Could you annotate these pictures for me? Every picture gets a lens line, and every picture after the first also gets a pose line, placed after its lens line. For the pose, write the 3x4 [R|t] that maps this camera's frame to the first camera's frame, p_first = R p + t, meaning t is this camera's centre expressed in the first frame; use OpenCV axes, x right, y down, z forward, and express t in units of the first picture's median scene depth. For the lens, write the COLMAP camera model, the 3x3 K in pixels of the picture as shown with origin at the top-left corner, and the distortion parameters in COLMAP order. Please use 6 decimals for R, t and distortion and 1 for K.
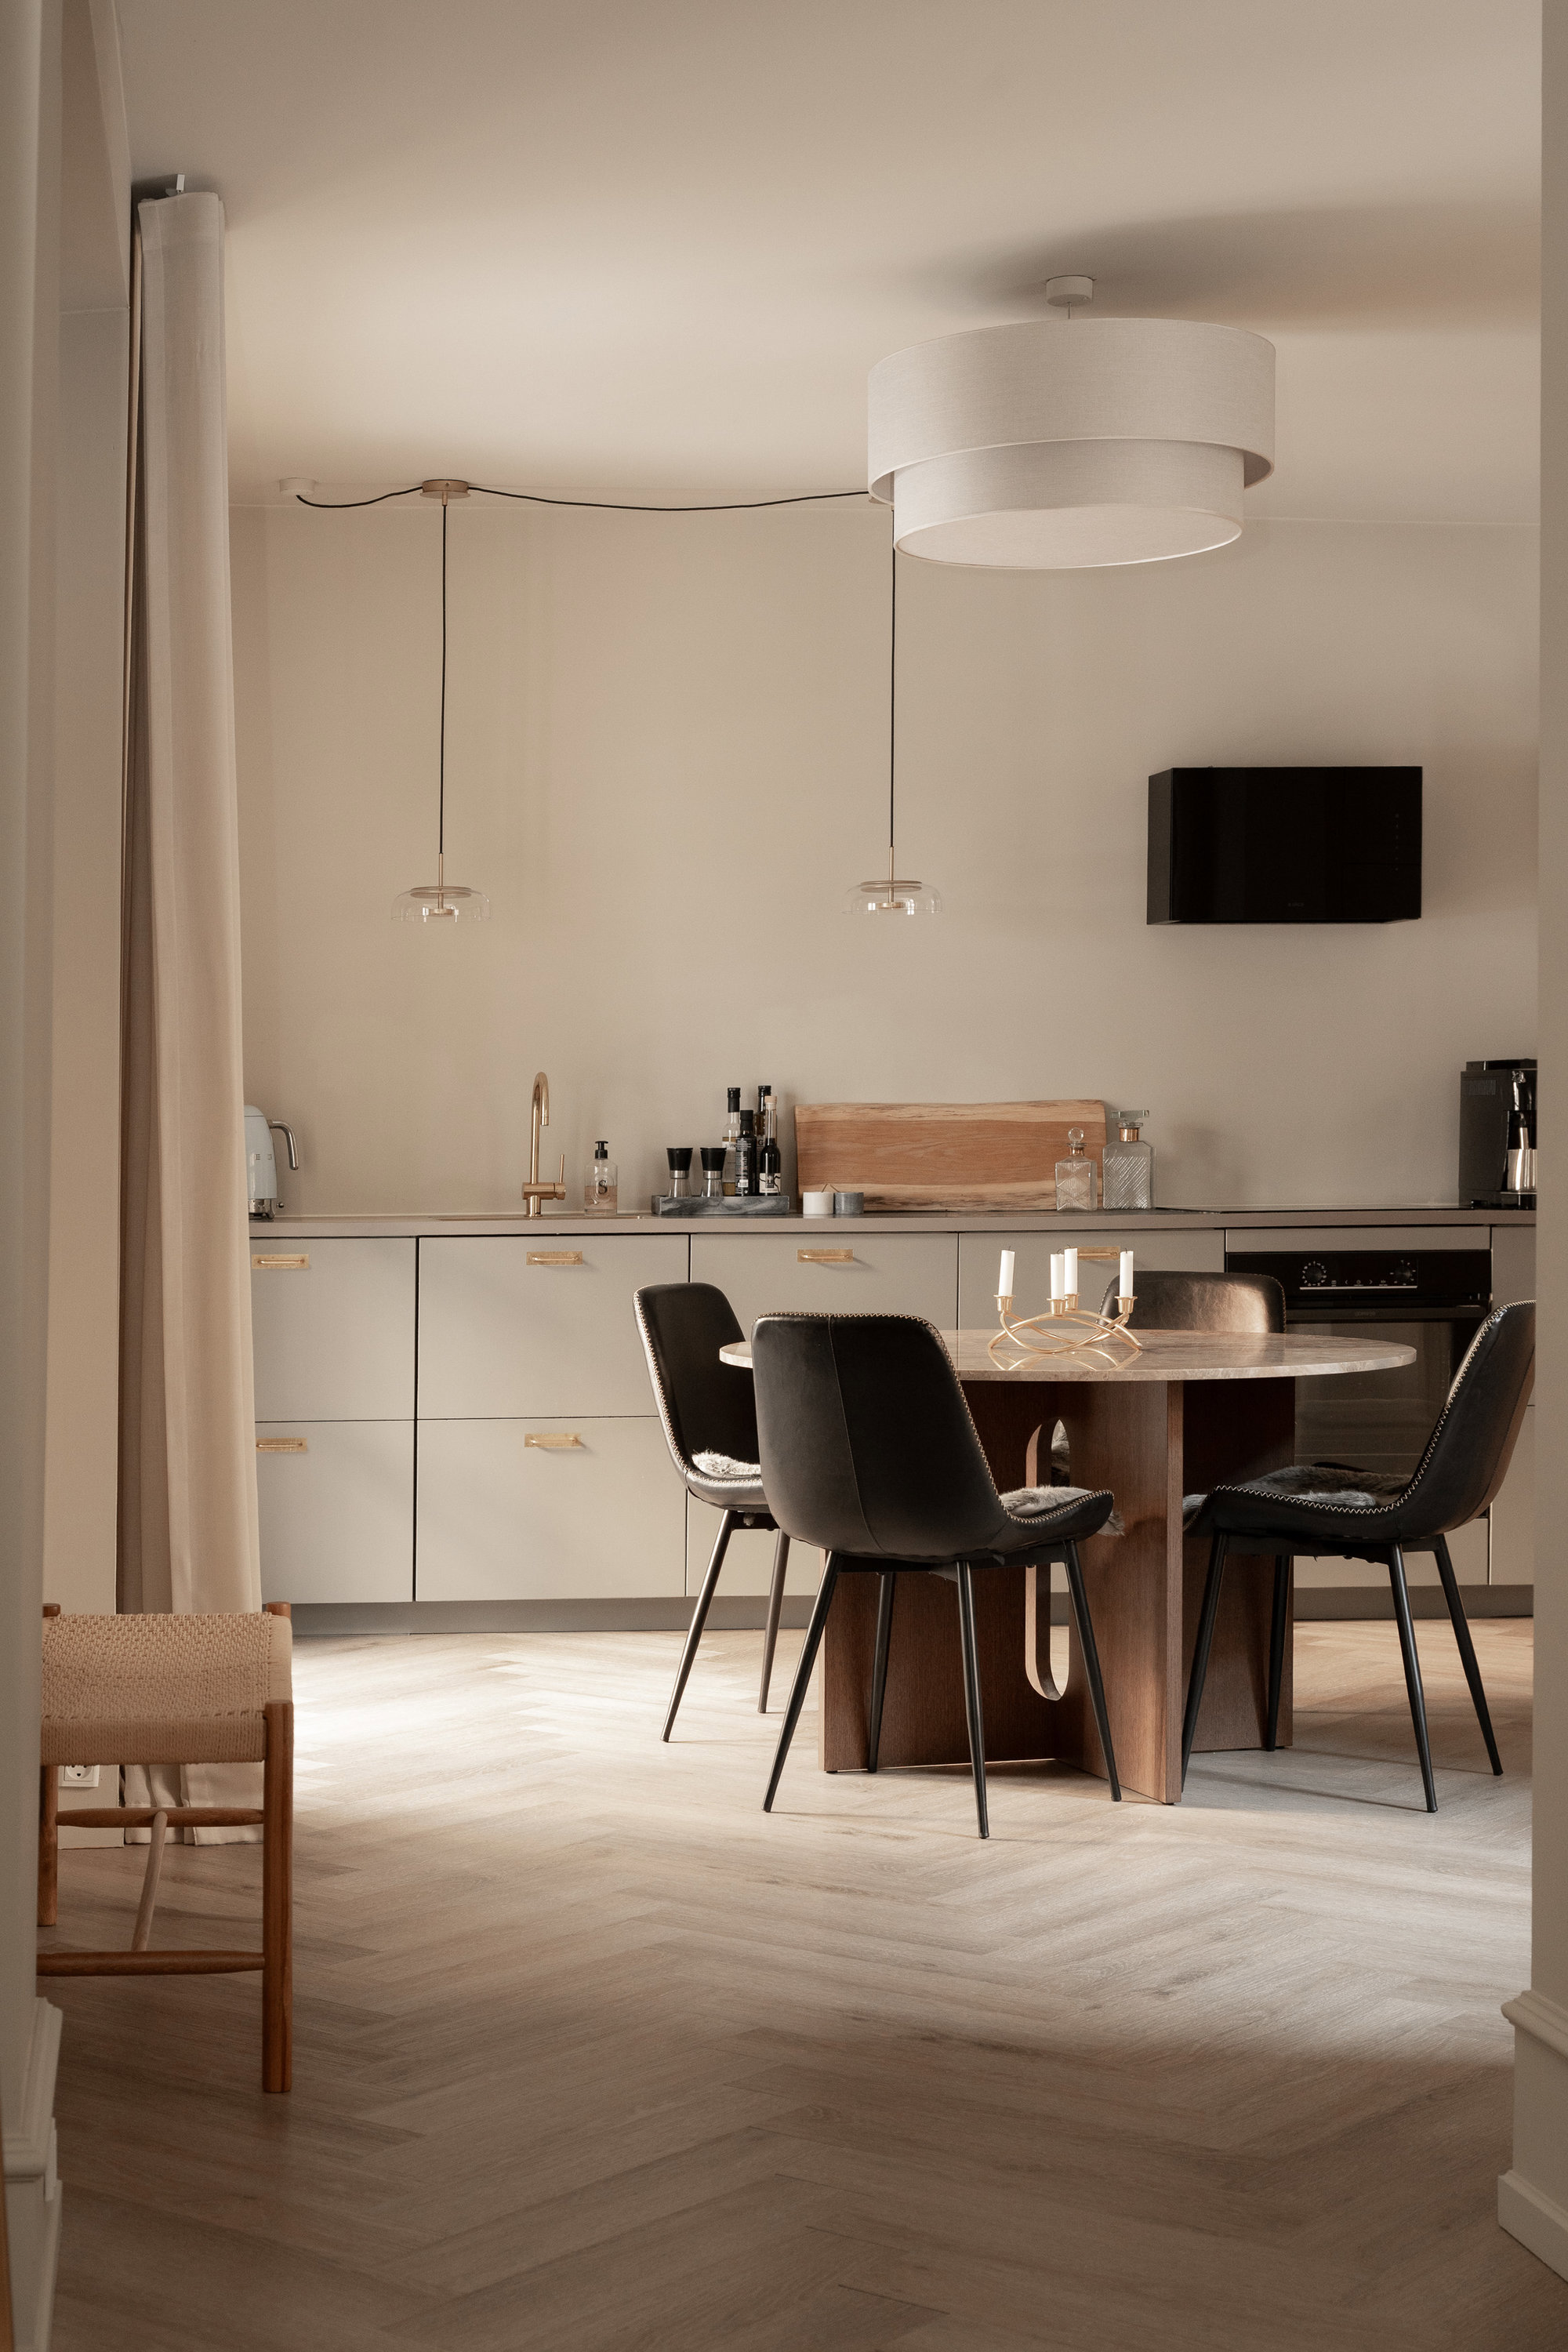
lens RADIAL K [[3306.0, 0, 783.3], [0, 3306.0, 1170.1], [0, 0, 1]] dist [0.025218, 0.000000]
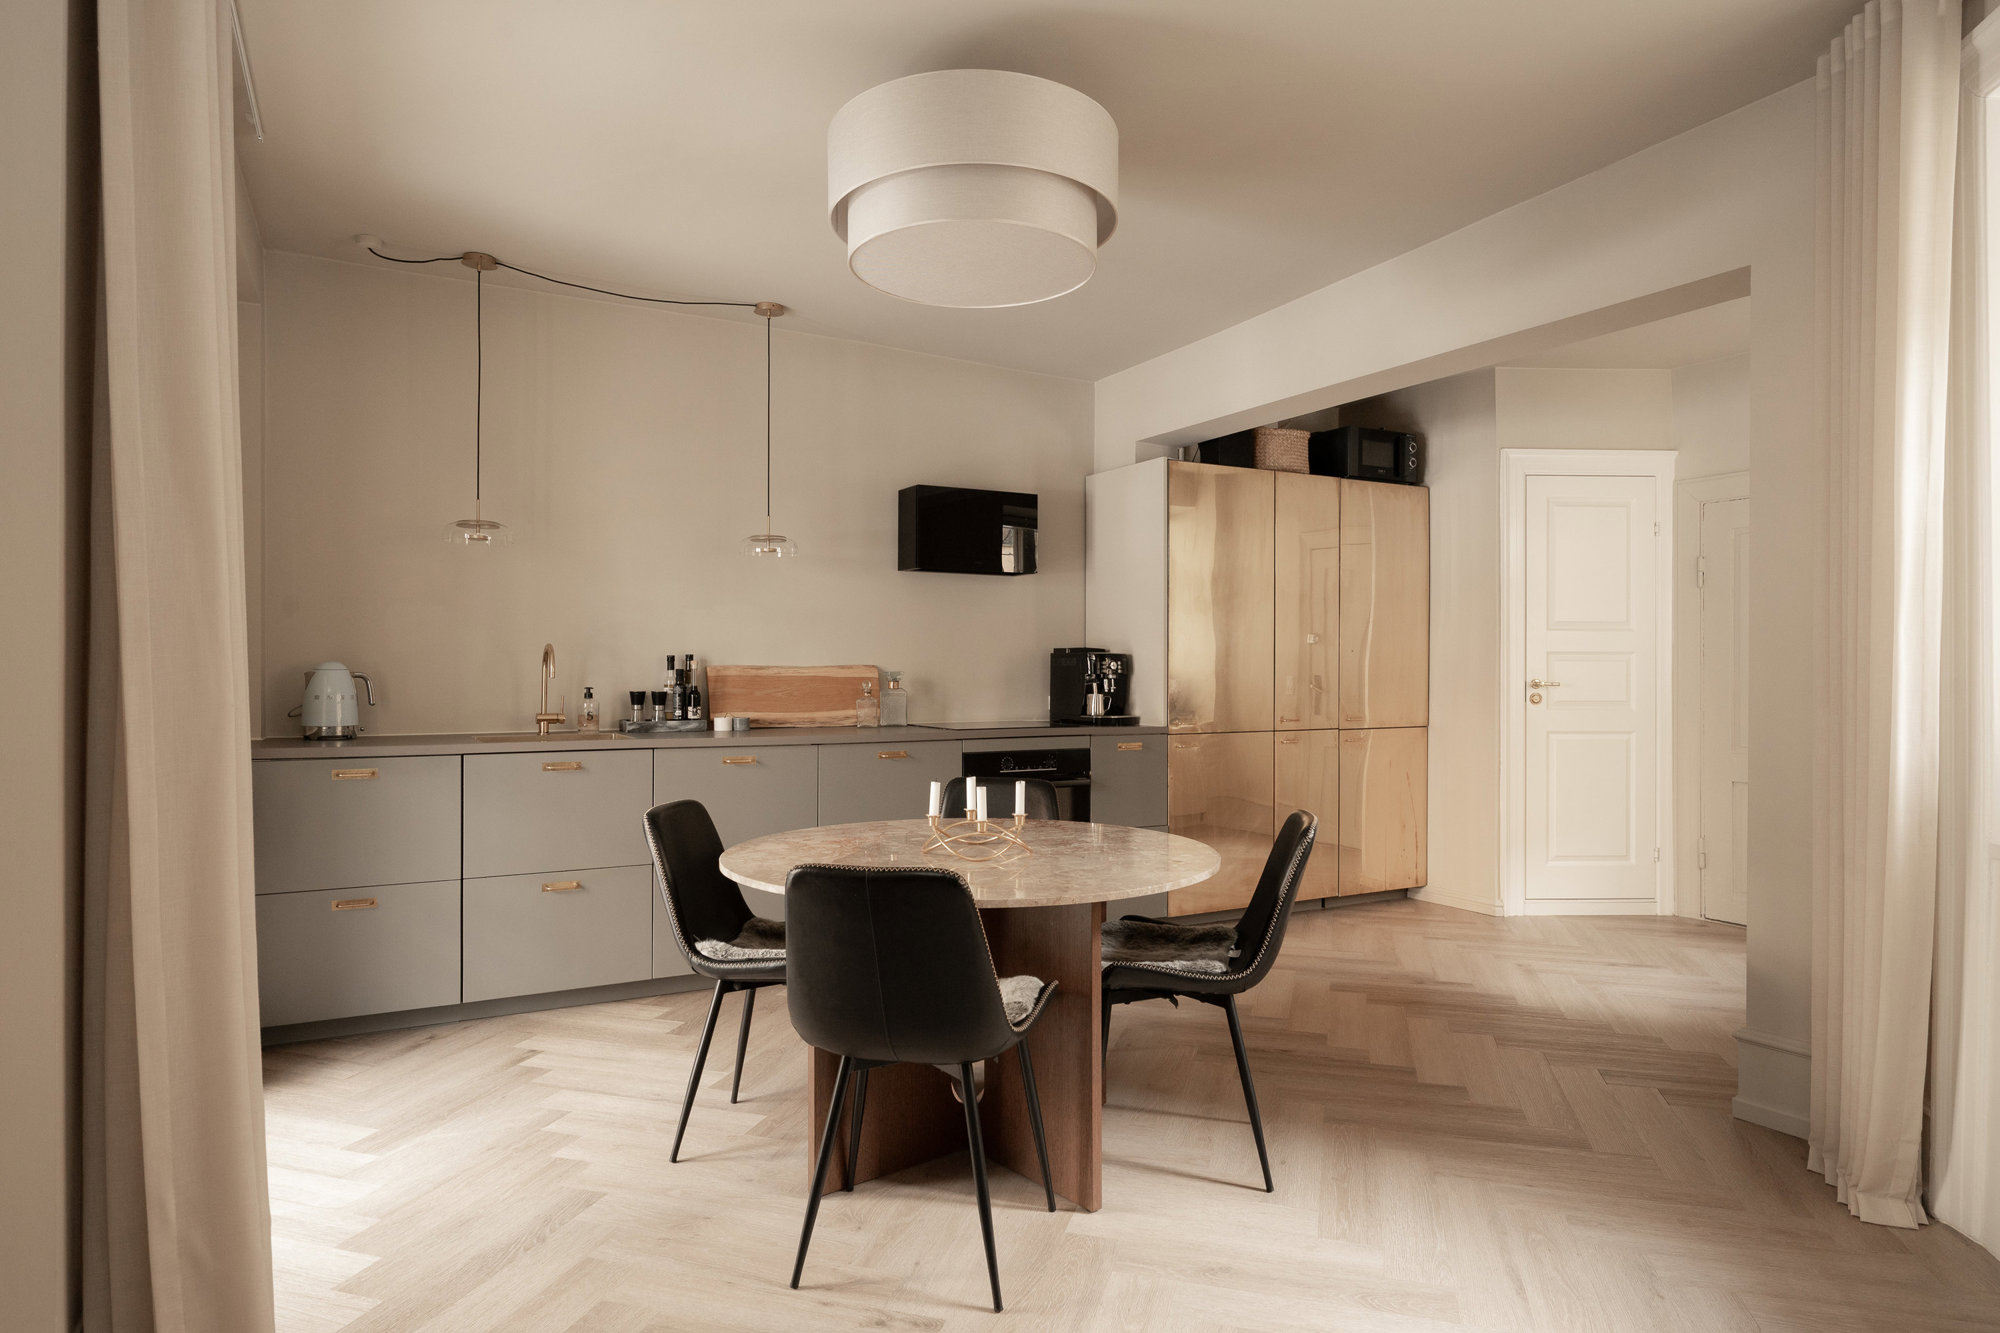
lens RADIAL K [[1175.2, 0, 1038.1], [0, 1175.2, 728.8], [0, 0, 1]] dist [0.000022, -0.001948]
pose [[0.942442, -0.003186, 0.334354, -0.039399], [-0.009454, 0.999301, 0.036170, -0.011151], [-0.334236, -0.037249, 0.941753, 0.378191]]
